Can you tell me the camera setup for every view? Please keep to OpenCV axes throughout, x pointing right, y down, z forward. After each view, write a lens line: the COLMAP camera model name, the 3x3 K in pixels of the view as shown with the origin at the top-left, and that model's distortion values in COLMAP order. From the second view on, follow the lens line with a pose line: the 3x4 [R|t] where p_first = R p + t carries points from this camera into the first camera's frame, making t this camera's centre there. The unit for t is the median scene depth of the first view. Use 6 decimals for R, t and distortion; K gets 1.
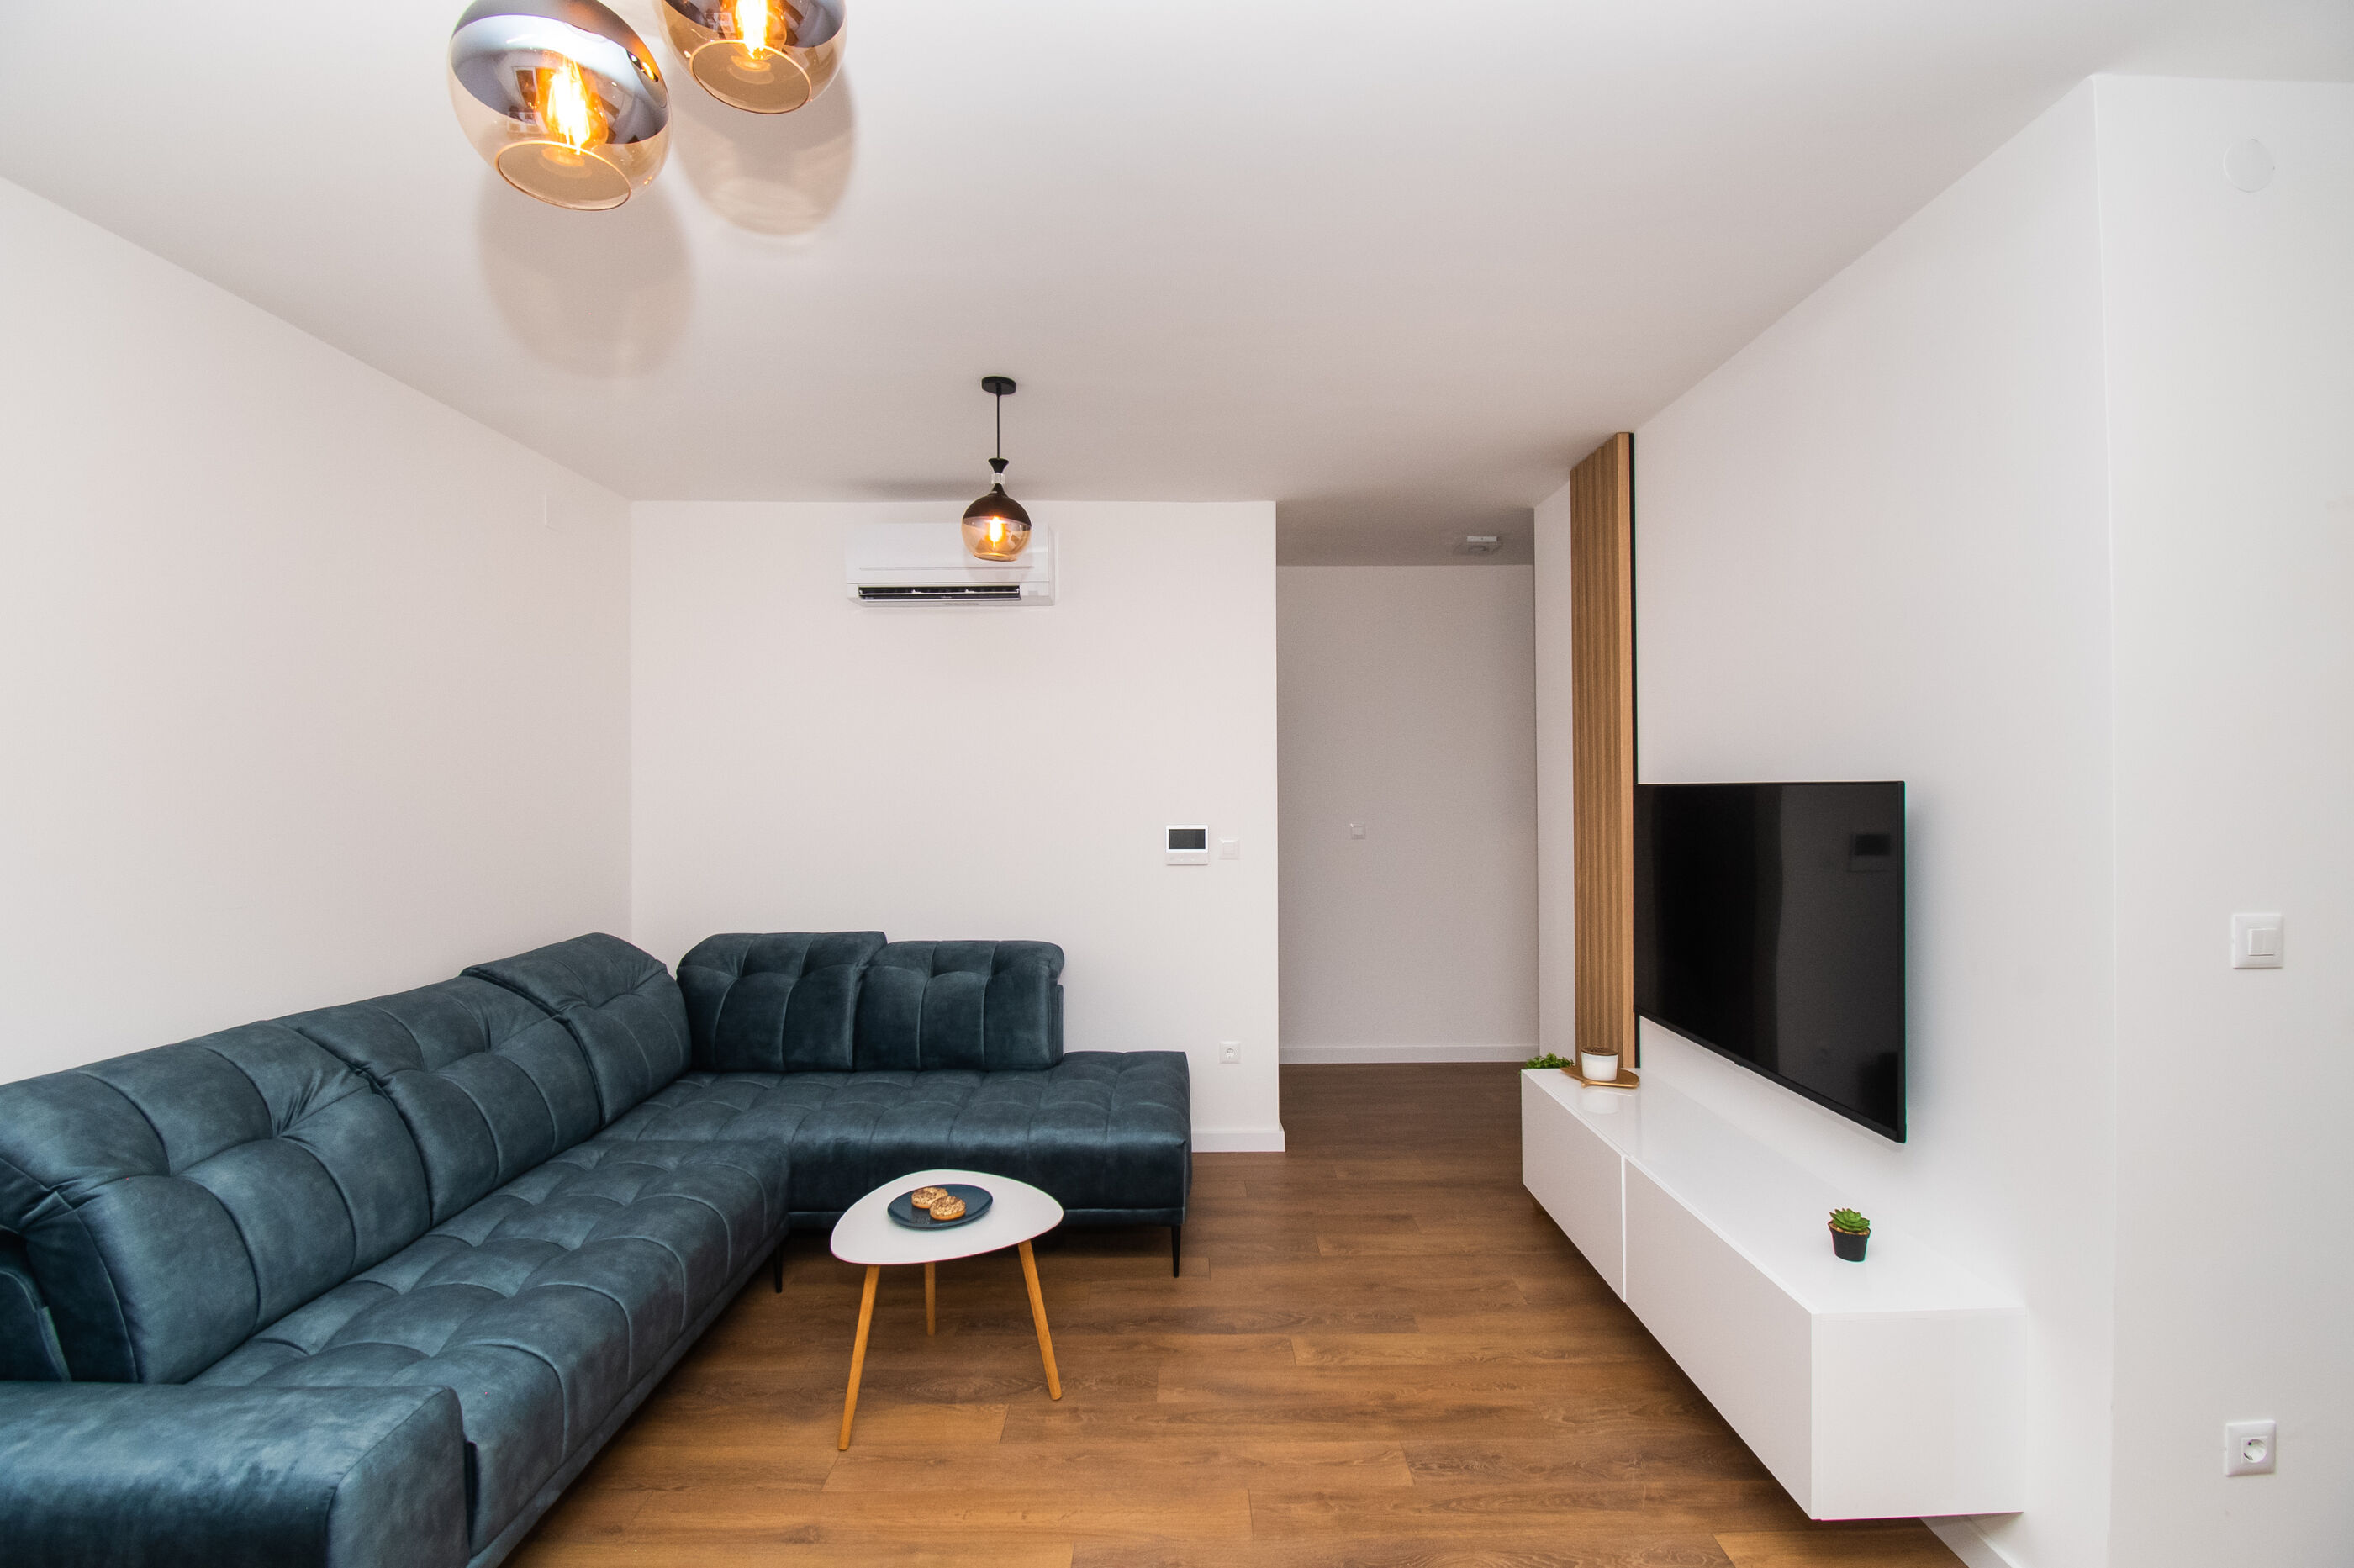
lens RADIAL K [[1050.1, 0, 1193.5], [0, 1050.1, 774.3], [0, 0, 1]] dist [-0.003631, -0.007645]
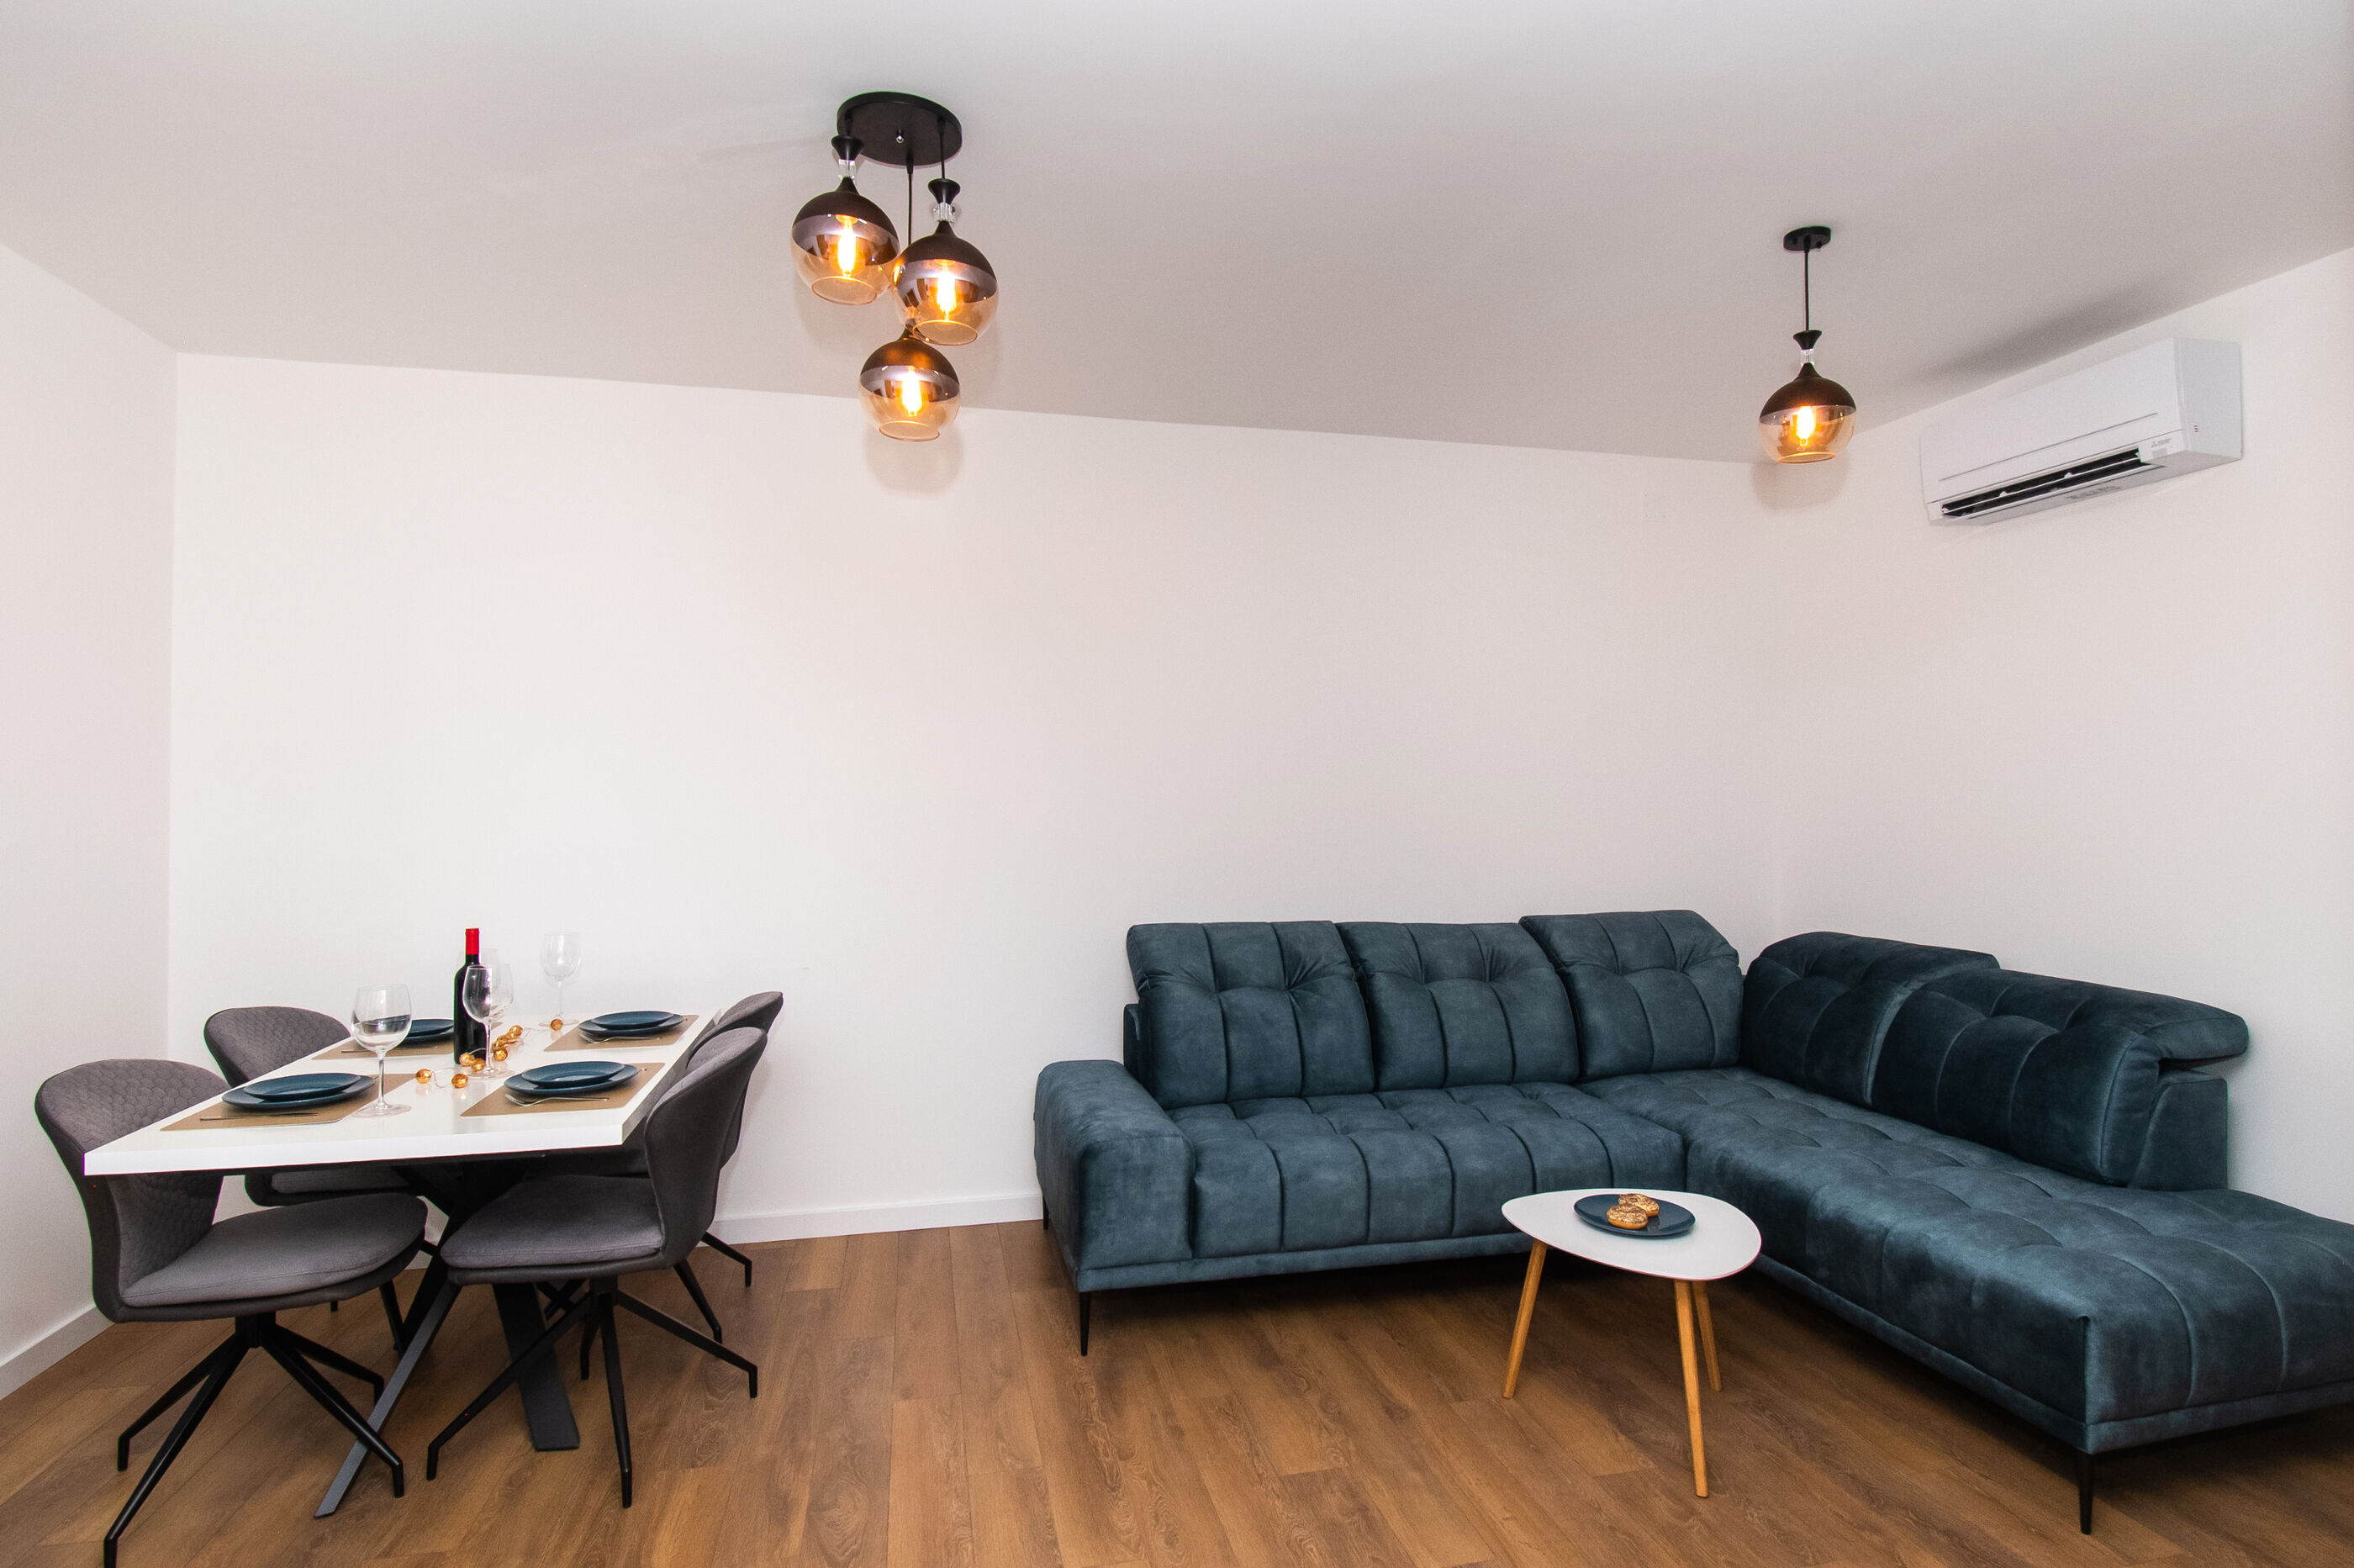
lens RADIAL K [[1216.1, 0, 1177.2], [0, 1216.1, 792.9], [0, 0, 1]] dist [-0.001966, -0.000630]
pose [[0.215745, 0.003338, -0.976444, 0.597494], [0.008706, 0.999948, 0.005342, 0.034410], [0.976411, -0.009654, 0.215705, 0.342547]]
